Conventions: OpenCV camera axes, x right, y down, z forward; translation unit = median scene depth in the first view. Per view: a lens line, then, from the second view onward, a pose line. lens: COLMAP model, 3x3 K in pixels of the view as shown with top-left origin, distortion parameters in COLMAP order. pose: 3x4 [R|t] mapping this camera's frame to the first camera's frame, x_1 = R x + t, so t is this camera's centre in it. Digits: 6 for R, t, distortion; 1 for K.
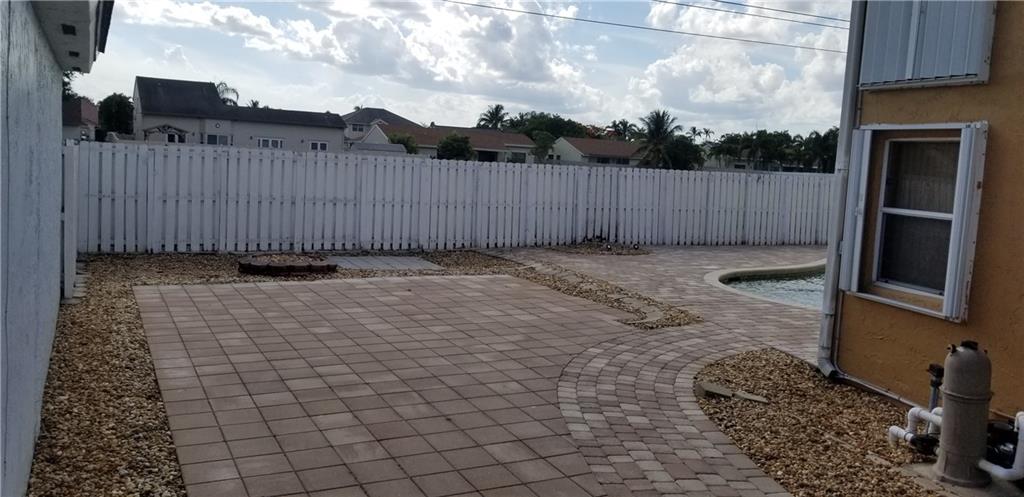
lens RADIAL K [[800.0, 0, 502.3], [0, 800.0, 231.9], [0, 0, 1]] dist [0.071046, -0.153374]
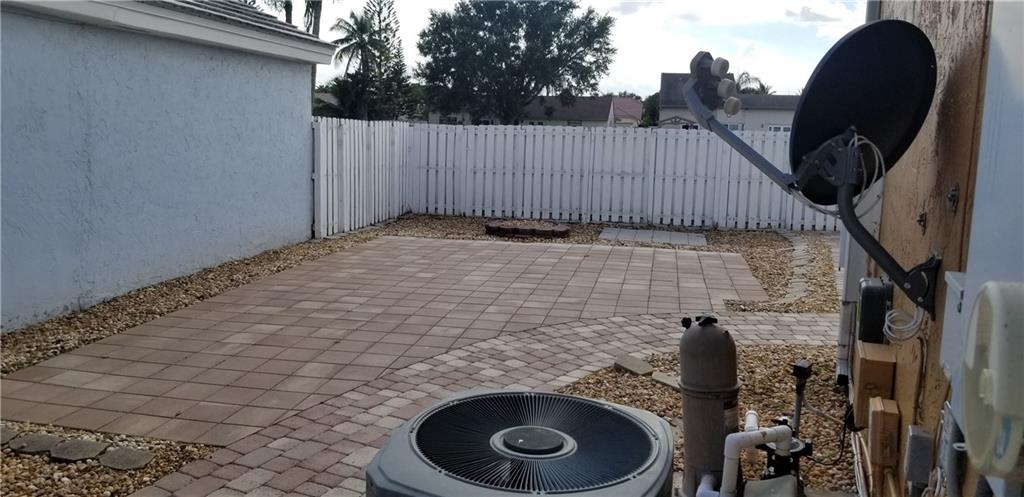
lens RADIAL K [[800.0, 0, 502.3], [0, 800.0, 231.9], [0, 0, 1]] dist [0.071046, -0.153374]
pose [[0.785828, 0.049380, -0.616470, 0.378632], [-0.042908, 0.998758, 0.025305, 0.018948], [0.616954, 0.006566, 0.786971, 0.120397]]
